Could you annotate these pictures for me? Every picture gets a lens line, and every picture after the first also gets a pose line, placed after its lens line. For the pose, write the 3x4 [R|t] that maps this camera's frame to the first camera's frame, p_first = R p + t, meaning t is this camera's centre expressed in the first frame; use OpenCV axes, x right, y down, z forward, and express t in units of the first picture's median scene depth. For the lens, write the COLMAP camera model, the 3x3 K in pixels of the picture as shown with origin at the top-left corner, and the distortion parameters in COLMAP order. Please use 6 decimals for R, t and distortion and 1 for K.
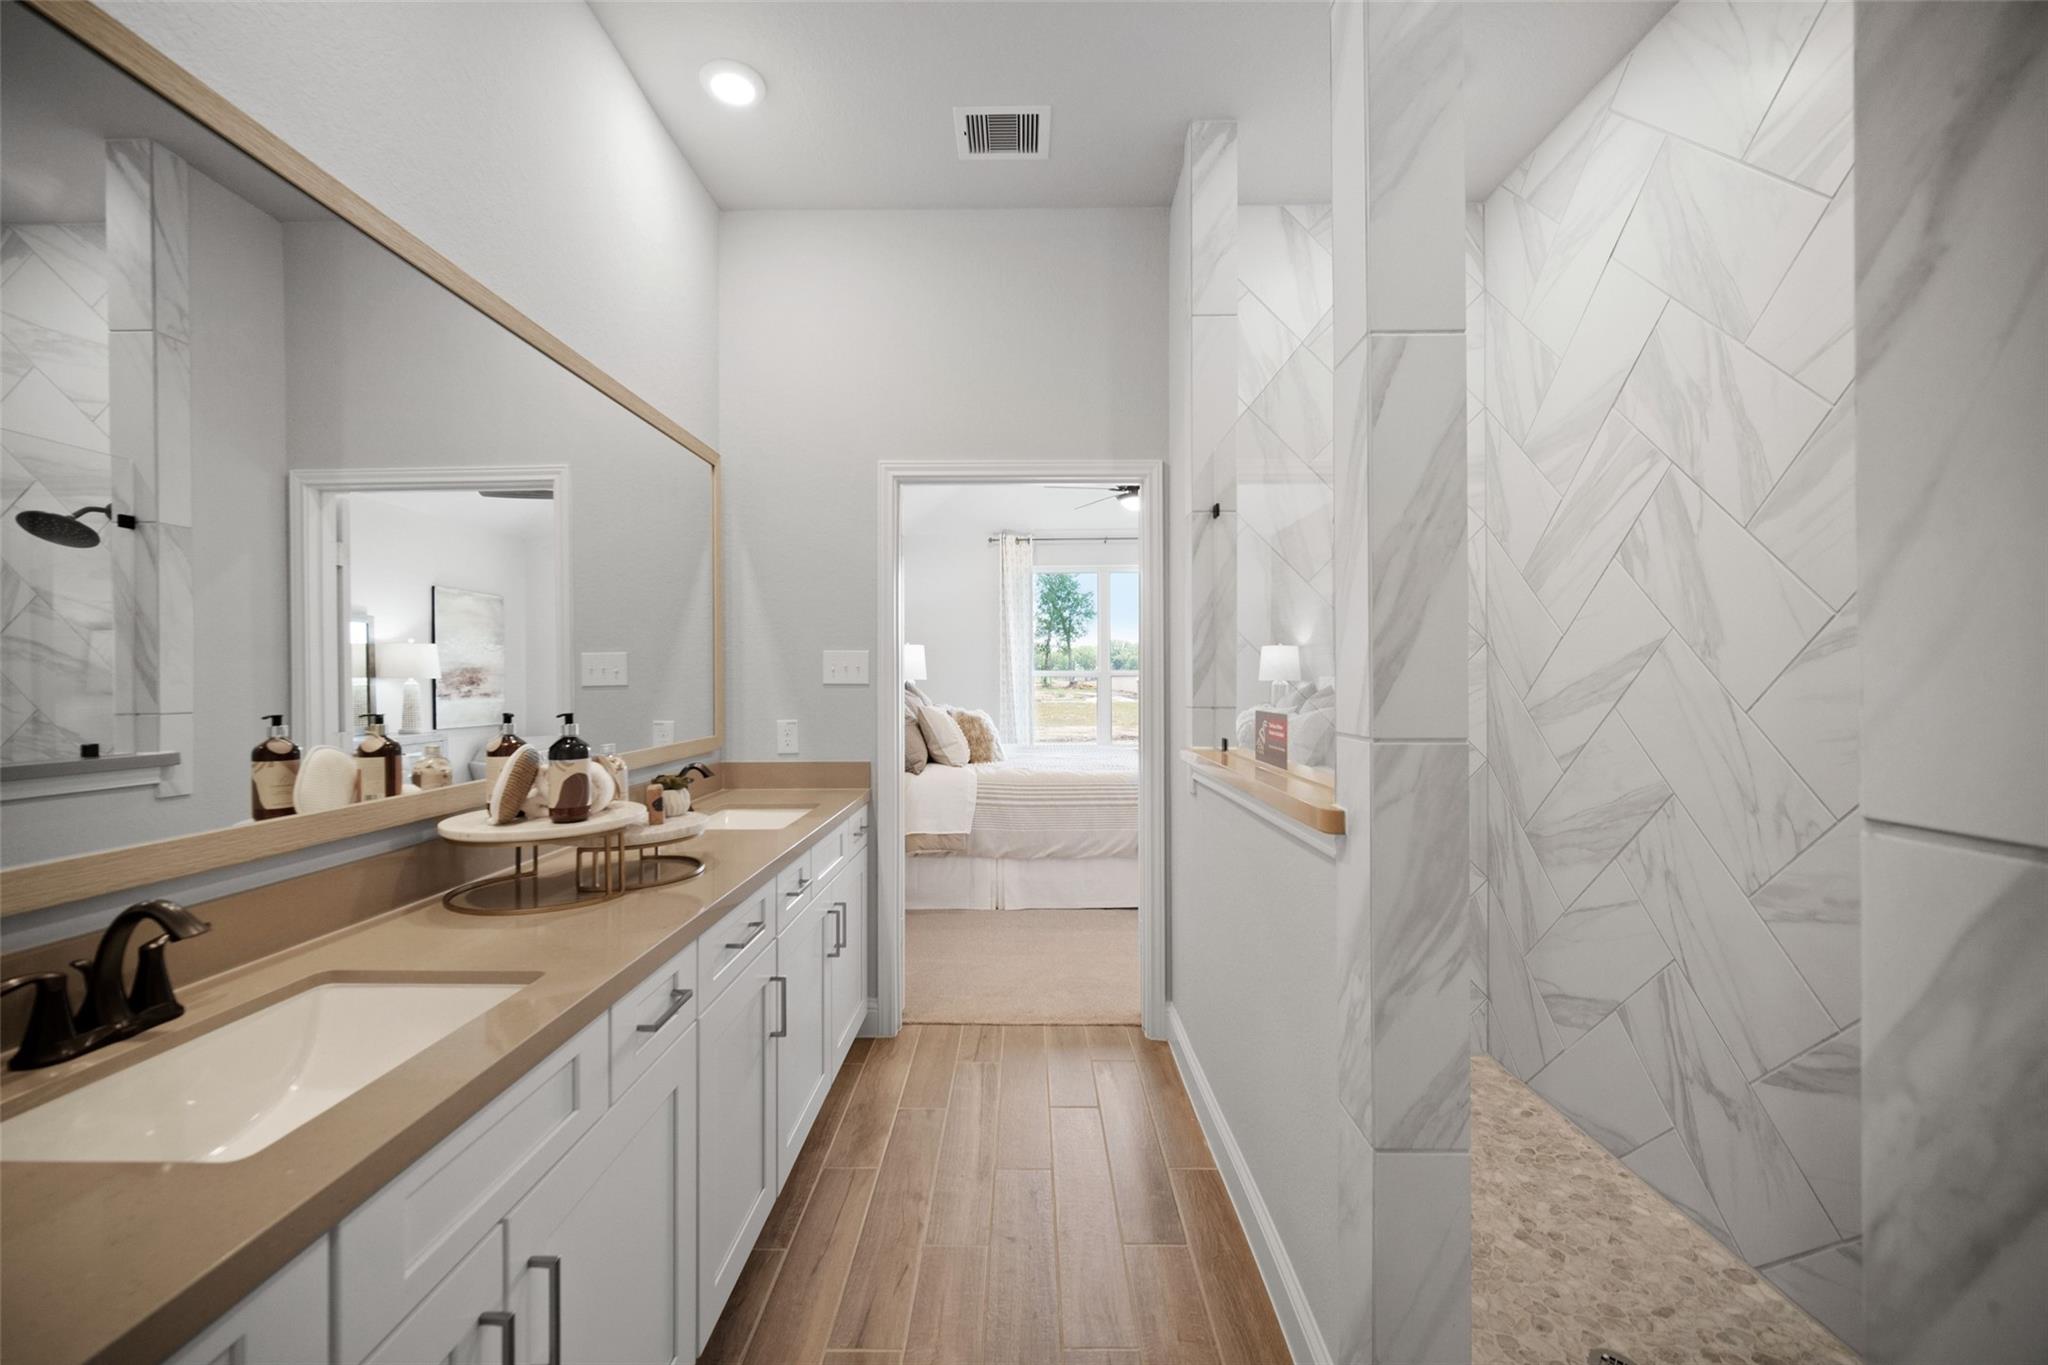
lens RADIAL K [[809.1, 0, 1019.9], [0, 809.1, 683.3], [0, 0, 1]] dist [-0.001235, 0.000051]
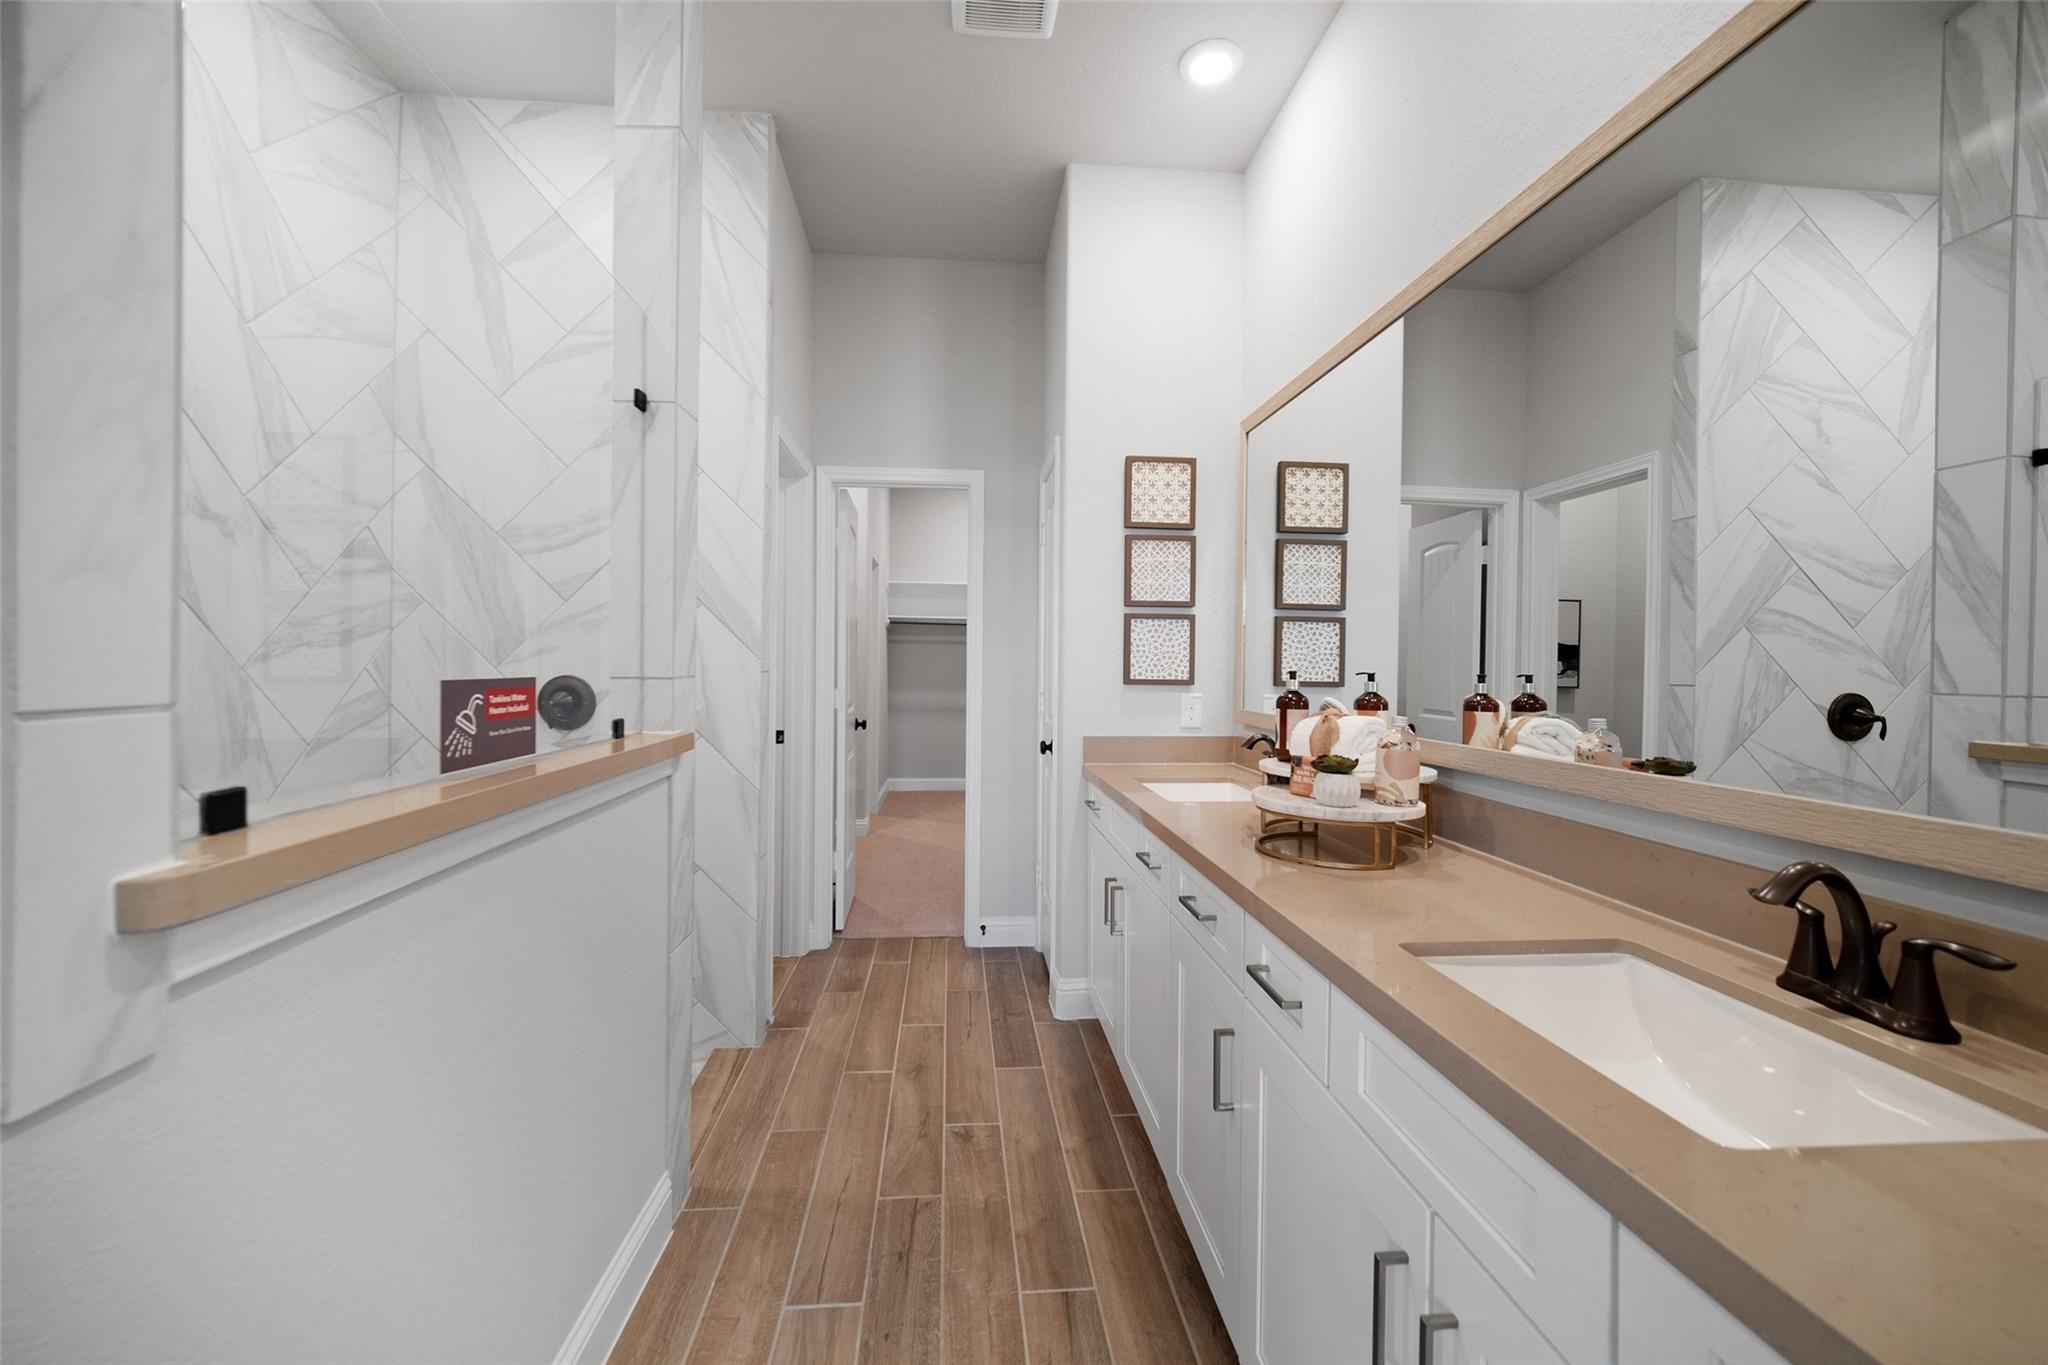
lens RADIAL K [[809.1, 0, 1031.8], [0, 809.1, 677.4], [0, 0, 1]] dist [-0.001235, 0.000051]
pose [[-0.996078, 0.001155, -0.088470, -0.064887], [0.000202, 0.999942, 0.010772, 0.031702], [0.088477, 0.010712, -0.996021, 1.909102]]
